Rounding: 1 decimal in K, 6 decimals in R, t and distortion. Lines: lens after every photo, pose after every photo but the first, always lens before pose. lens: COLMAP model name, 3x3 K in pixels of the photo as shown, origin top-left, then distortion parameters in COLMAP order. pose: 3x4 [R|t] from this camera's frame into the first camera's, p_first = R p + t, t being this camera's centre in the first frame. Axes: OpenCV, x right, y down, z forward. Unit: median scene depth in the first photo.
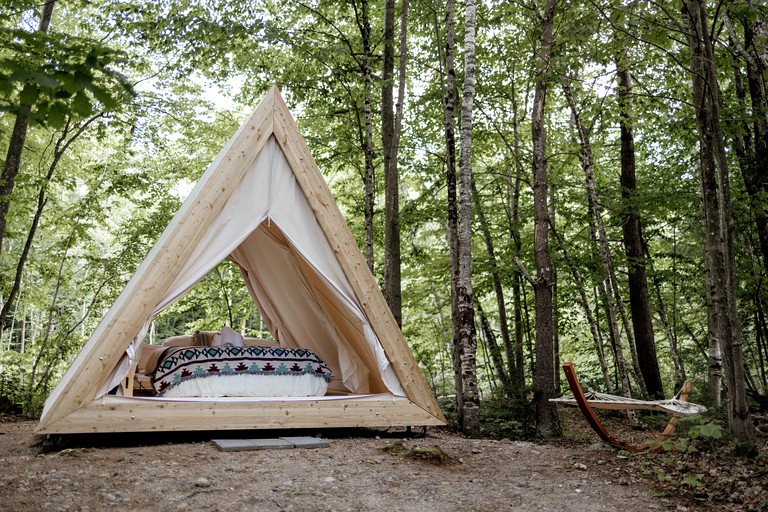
lens RADIAL K [[762.3, 0, 384.0], [0, 762.3, 256.0], [0, 0, 1]] dist [0.007893, 0.000122]
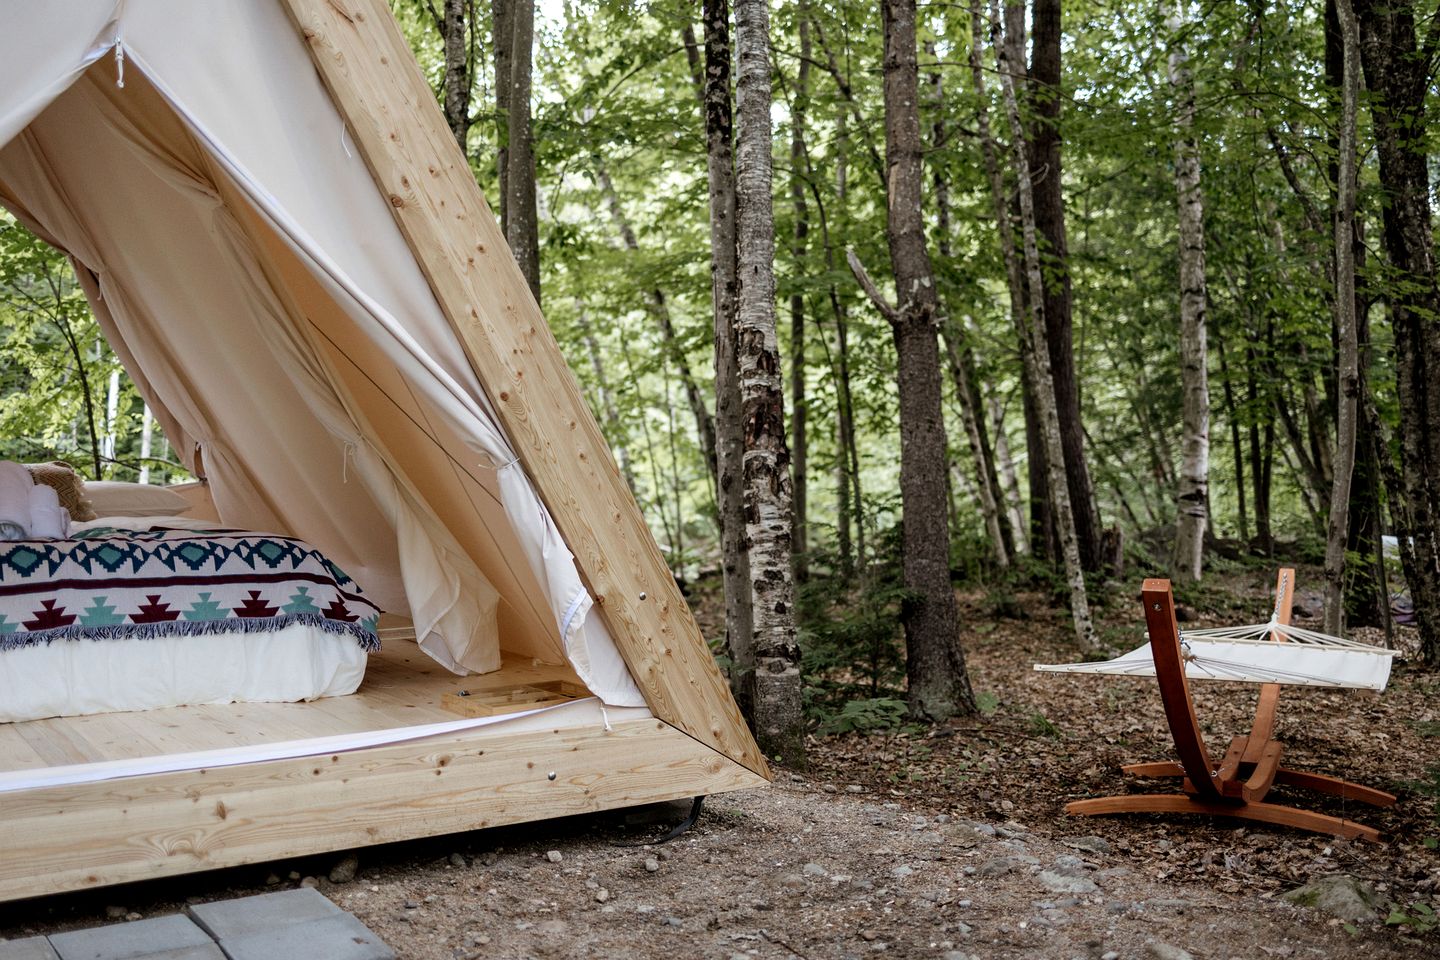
lens RADIAL K [[1429.3, 0, 720.0], [0, 1429.3, 480.0], [0, 0, 1]] dist [0.007893, 0.000122]
pose [[0.981668, -0.010851, 0.190288, -0.045108], [-0.018679, 0.988095, 0.152705, 0.011781], [-0.189680, -0.153460, 0.969779, 0.449256]]
